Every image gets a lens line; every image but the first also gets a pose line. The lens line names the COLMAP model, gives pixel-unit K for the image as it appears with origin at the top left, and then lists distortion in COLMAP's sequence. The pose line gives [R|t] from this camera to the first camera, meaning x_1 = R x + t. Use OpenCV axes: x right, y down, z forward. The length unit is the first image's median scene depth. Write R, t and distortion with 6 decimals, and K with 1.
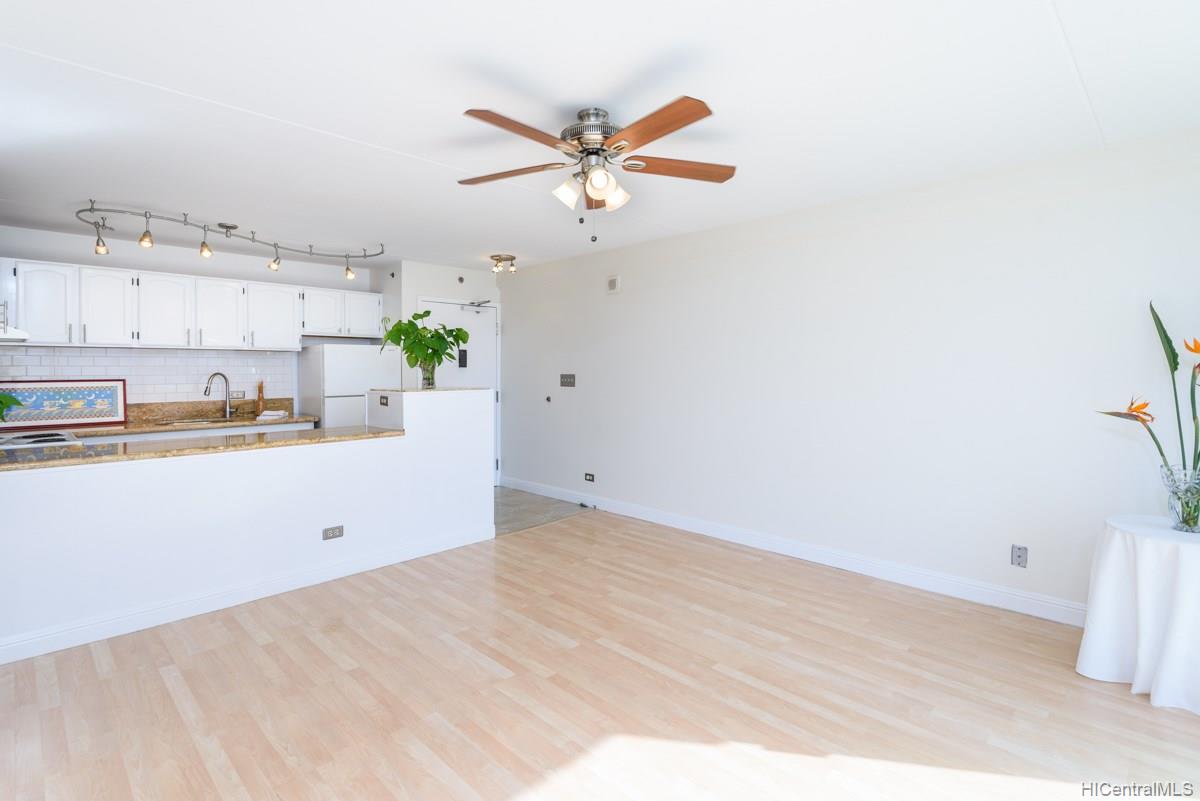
lens RADIAL K [[549.4, 0, 583.2], [0, 549.4, 375.4], [0, 0, 1]] dist [0.030453, -0.008724]
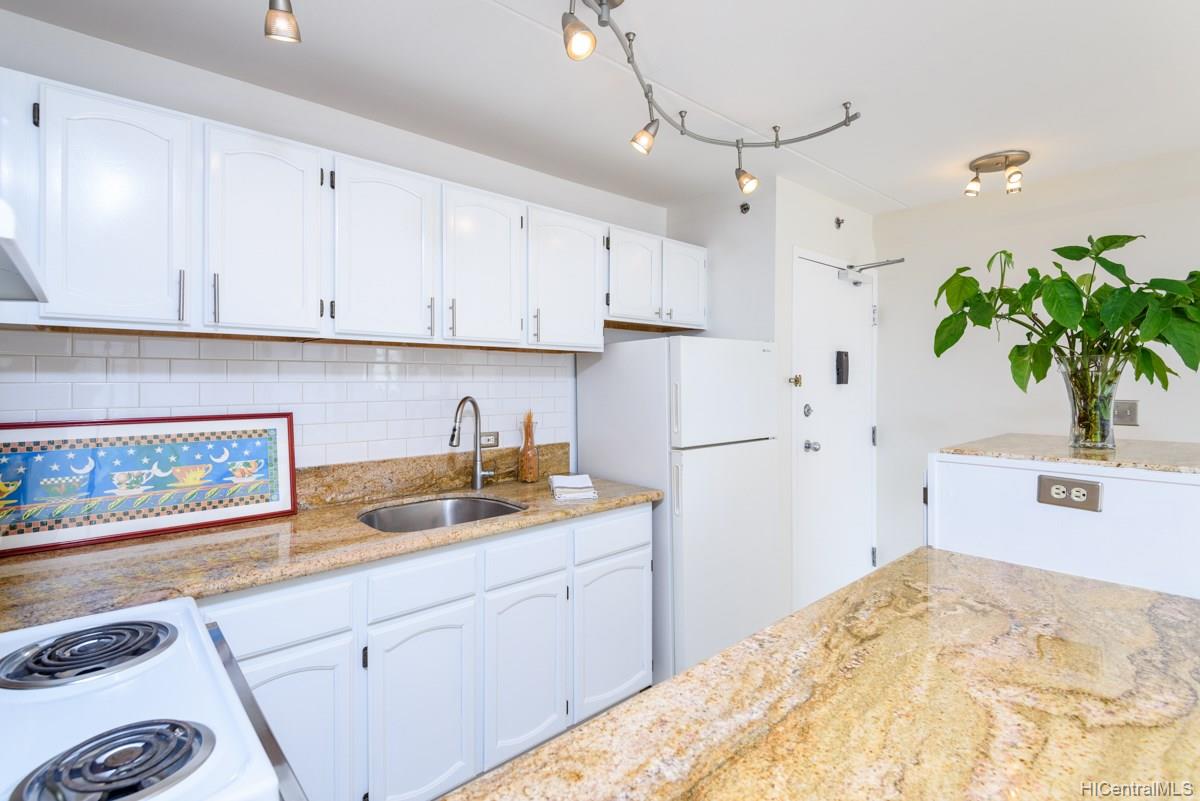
lens RADIAL K [[572.8, 0, 636.2], [0, 572.8, 385.3], [0, 0, 1]] dist [0.020503, -0.007766]
pose [[0.999370, -0.001104, -0.035484, -0.538386], [0.000903, 0.999983, -0.005678, -0.011911], [0.035490, 0.005642, 0.999354, 0.562106]]
